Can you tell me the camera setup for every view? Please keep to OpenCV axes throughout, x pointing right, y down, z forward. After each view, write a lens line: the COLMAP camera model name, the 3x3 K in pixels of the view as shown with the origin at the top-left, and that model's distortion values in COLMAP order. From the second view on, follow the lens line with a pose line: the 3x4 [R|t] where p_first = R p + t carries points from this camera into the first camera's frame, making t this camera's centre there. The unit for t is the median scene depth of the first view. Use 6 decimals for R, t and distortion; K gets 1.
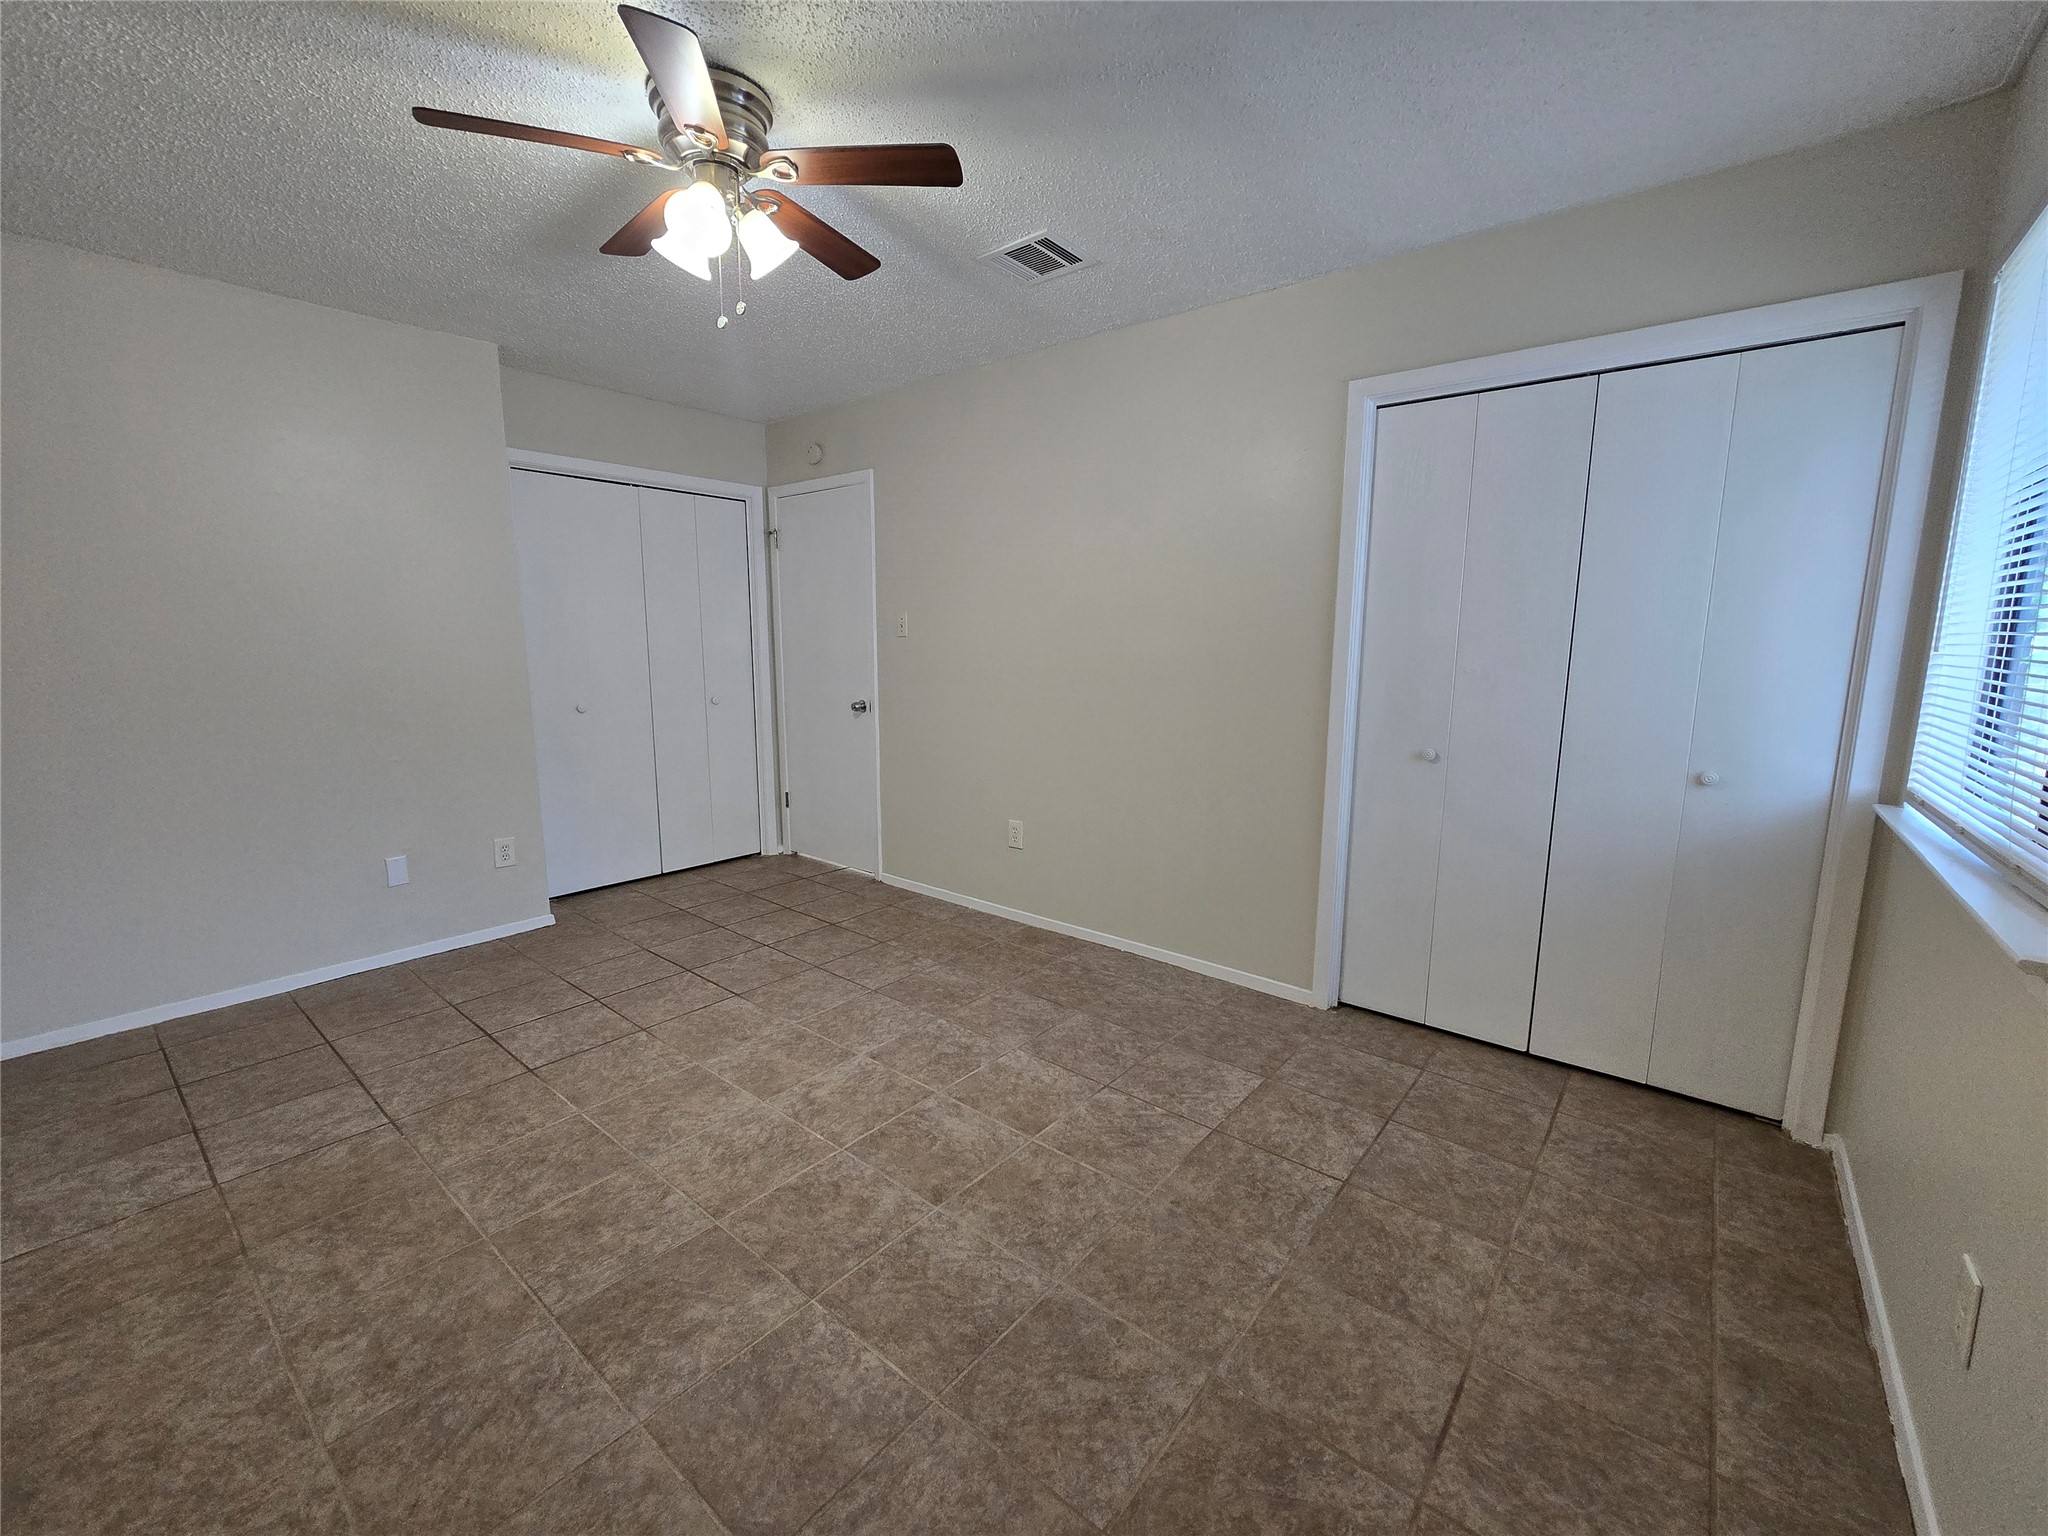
lens RADIAL K [[838.0, 0, 1029.4], [0, 838.0, 769.9], [0, 0, 1]] dist [-0.001460, -0.000582]
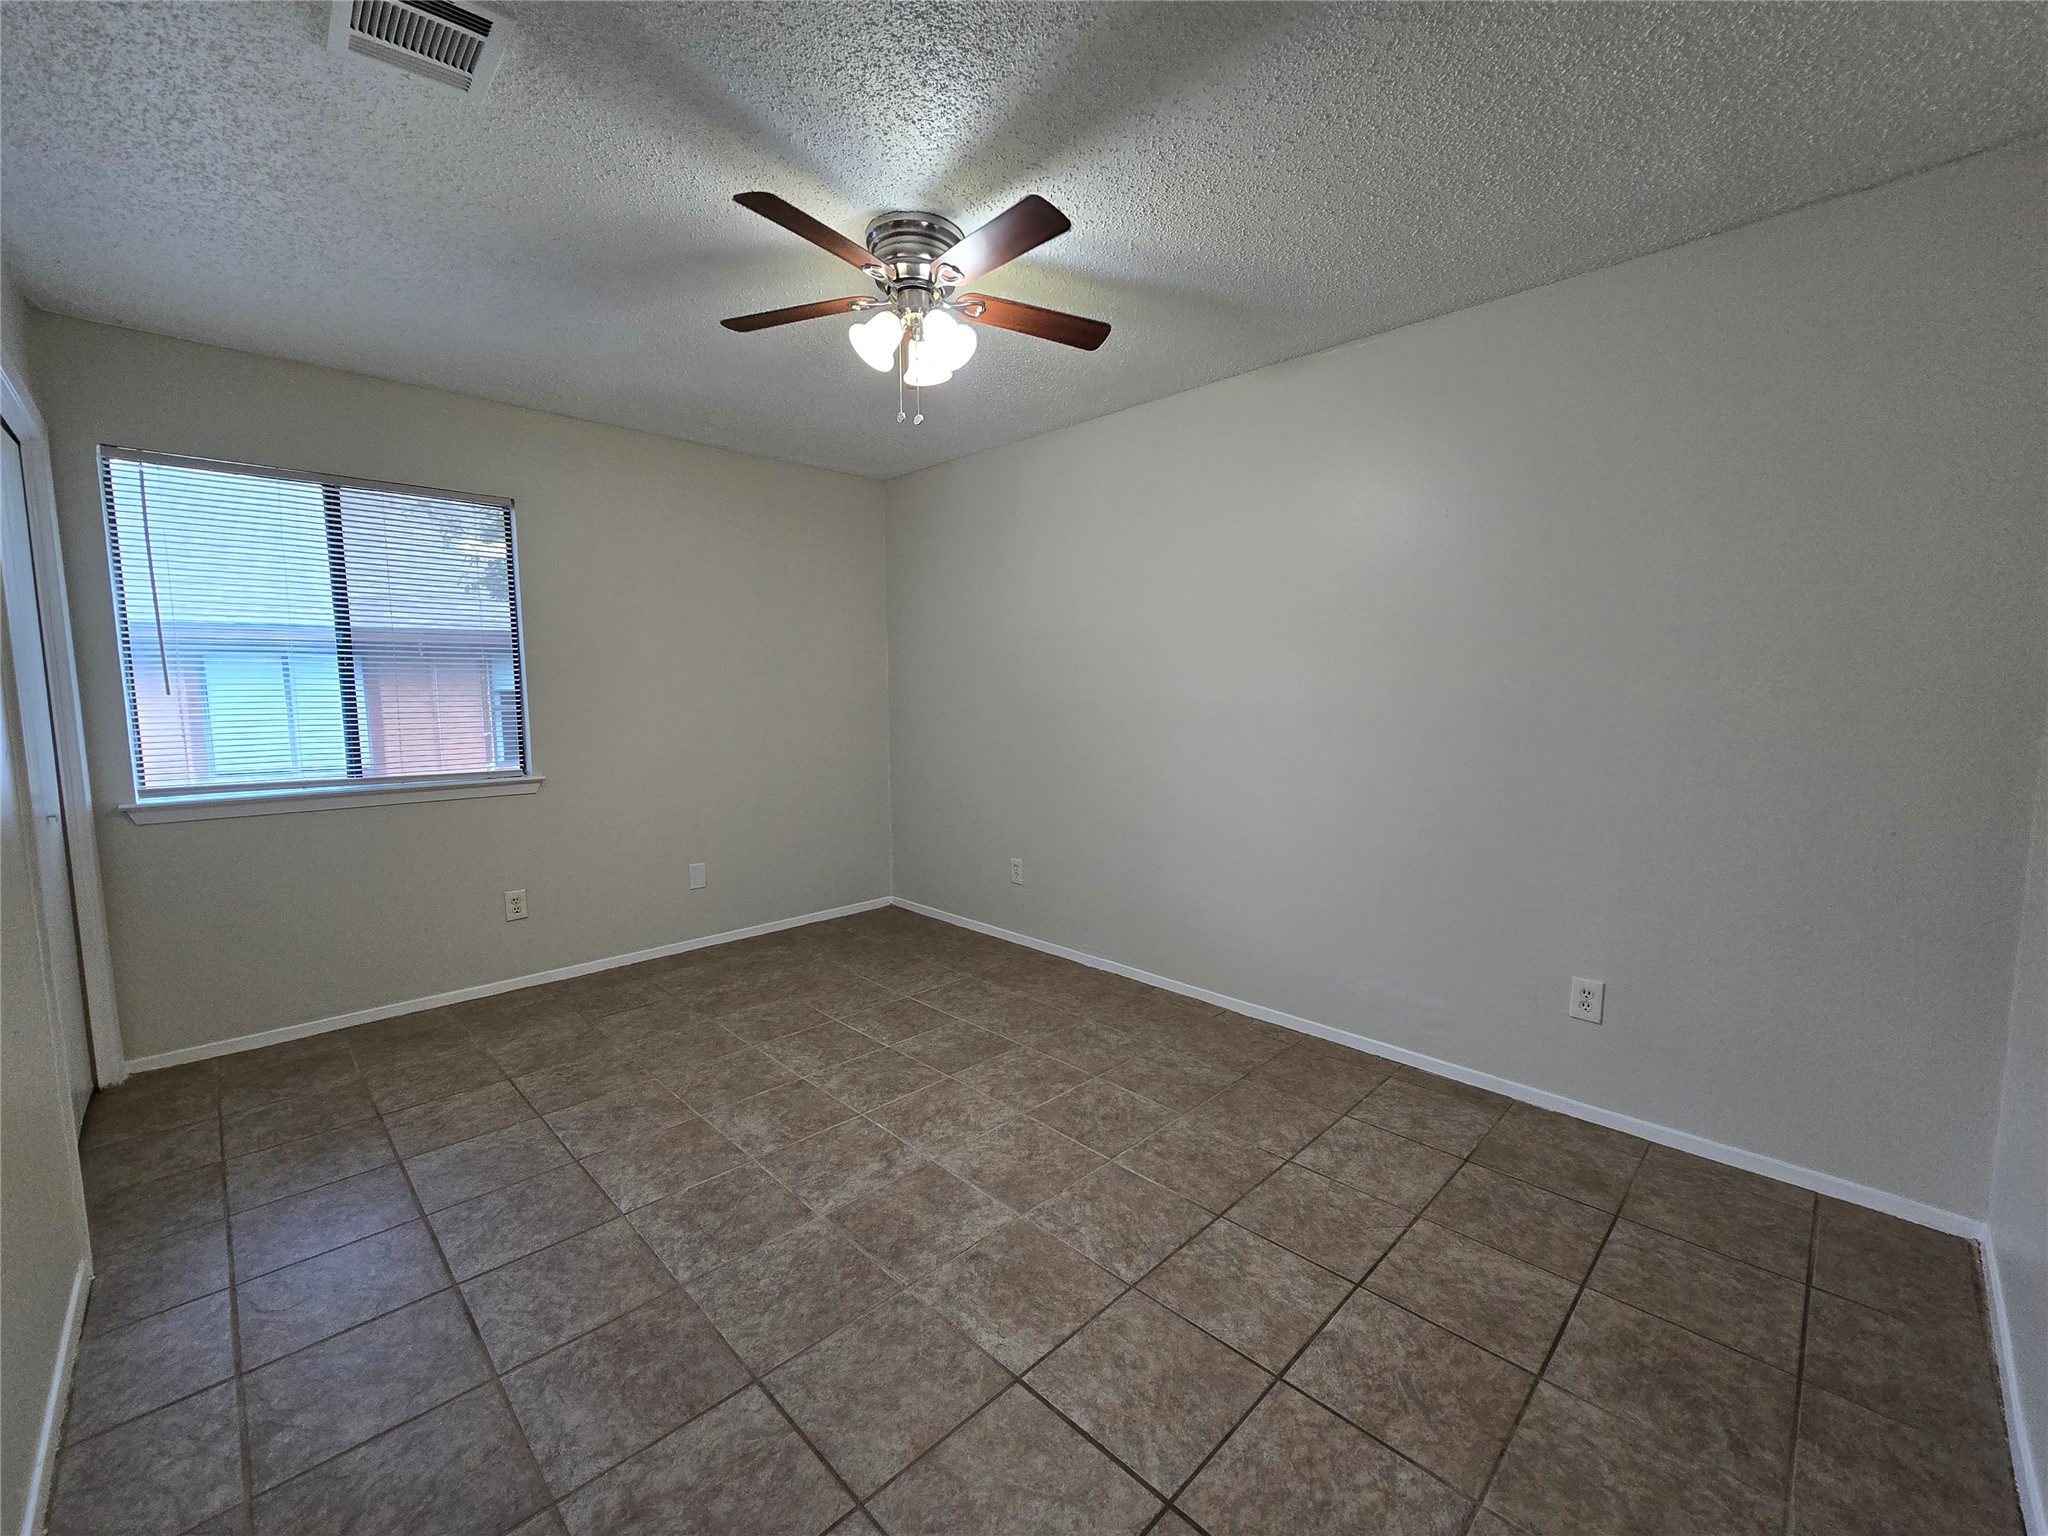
lens RADIAL K [[838.0, 0, 1029.4], [0, 838.0, 769.9], [0, 0, 1]] dist [-0.001460, -0.000582]
pose [[-0.994852, -0.012535, 0.100557, -0.536913], [0.013425, 0.967269, 0.253396, -0.297926], [-0.100442, 0.253442, -0.962122, 1.864274]]
